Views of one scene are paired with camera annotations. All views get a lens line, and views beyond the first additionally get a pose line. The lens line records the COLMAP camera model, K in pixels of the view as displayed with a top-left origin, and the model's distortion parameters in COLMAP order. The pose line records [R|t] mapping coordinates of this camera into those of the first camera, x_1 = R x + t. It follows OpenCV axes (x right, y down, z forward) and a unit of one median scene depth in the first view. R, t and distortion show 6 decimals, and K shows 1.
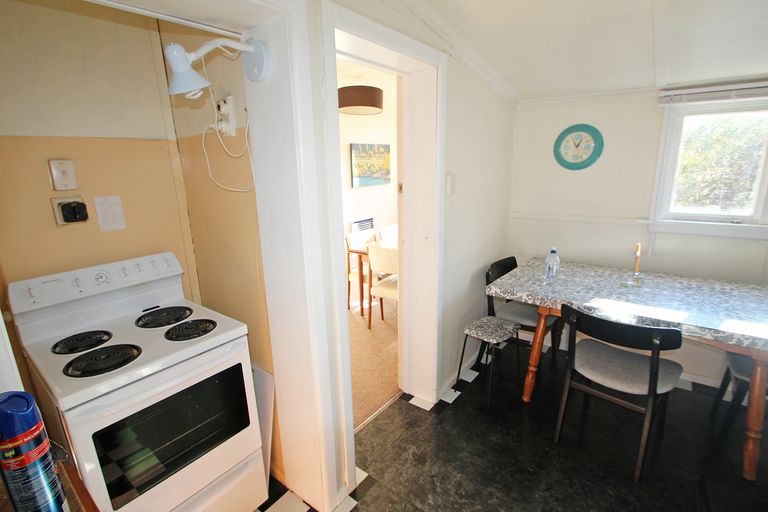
lens RADIAL K [[371.5, 0, 382.6], [0, 371.5, 253.9], [0, 0, 1]] dist [-0.023795, -0.000313]
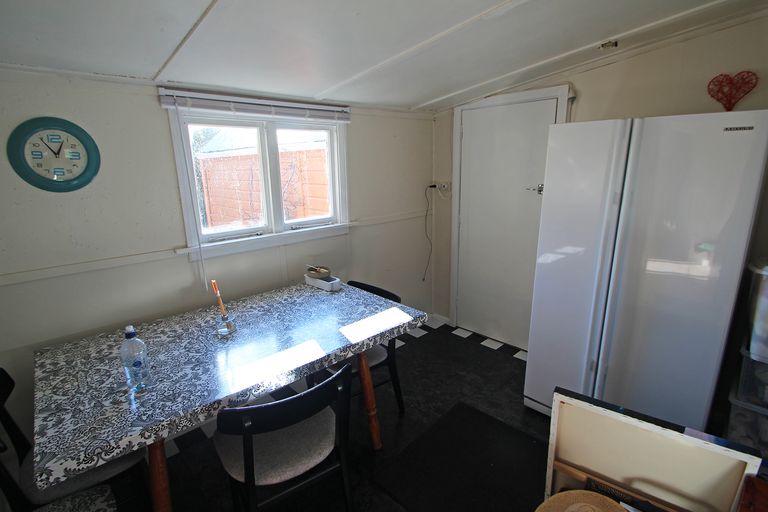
lens RADIAL K [[371.5, 0, 381.6], [0, 371.5, 258.4], [0, 0, 1]] dist [-0.023795, -0.000313]
pose [[0.170426, -0.211374, 0.962432, 0.005051], [0.238209, 0.956589, 0.167909, -0.122763], [-0.956144, 0.200644, 0.213379, 0.485761]]
